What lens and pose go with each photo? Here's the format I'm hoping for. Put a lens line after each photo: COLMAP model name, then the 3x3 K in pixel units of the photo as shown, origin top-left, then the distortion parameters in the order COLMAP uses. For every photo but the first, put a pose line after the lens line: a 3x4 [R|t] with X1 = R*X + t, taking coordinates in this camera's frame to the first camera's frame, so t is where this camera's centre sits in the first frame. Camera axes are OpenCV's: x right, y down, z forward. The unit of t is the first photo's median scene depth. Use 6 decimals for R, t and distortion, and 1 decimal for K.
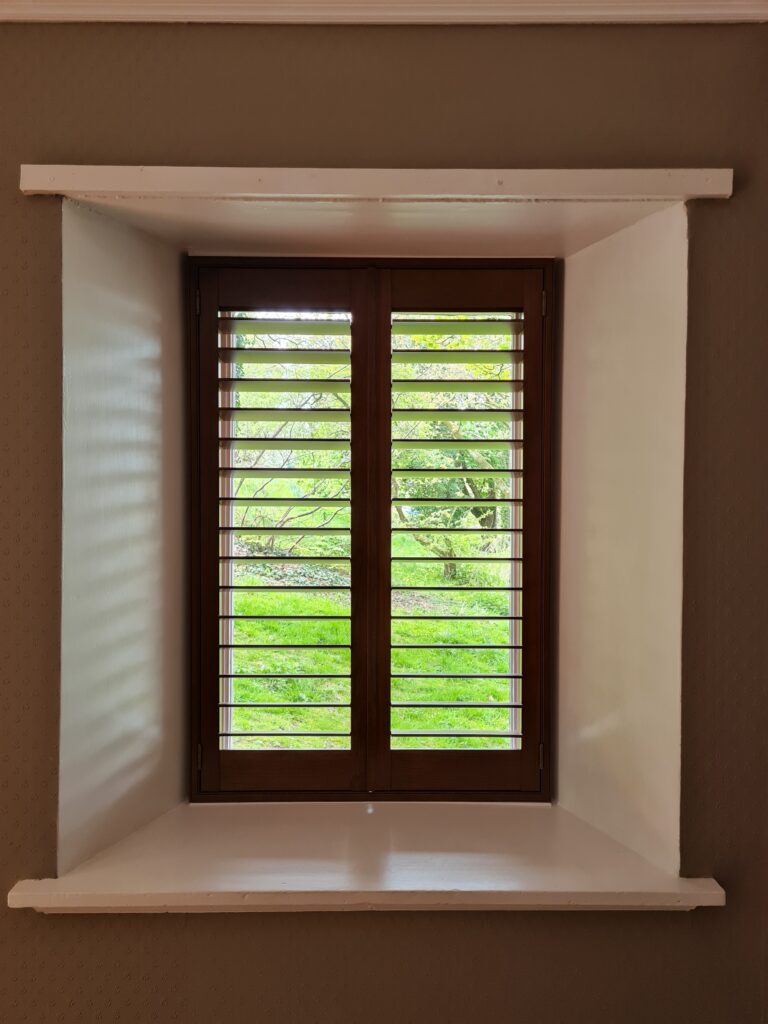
lens RADIAL K [[768.2, 0, 383.7], [0, 768.2, 534.9], [0, 0, 1]] dist [0.003090, 0.001219]
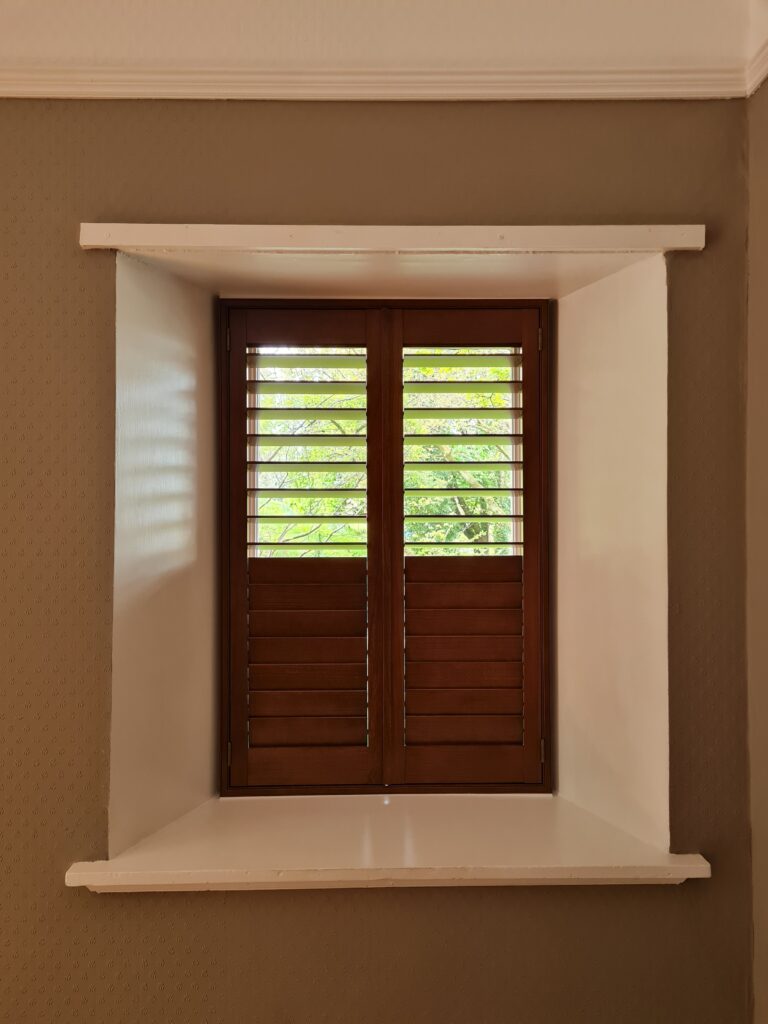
lens RADIAL K [[768.2, 0, 383.7], [0, 768.2, 534.9], [0, 0, 1]] dist [0.003090, 0.001219]
pose [[0.999917, -0.007148, 0.010752, -0.032062], [0.007454, 0.999561, -0.028662, 0.012066], [-0.010543, 0.028740, 0.999531, -0.102622]]
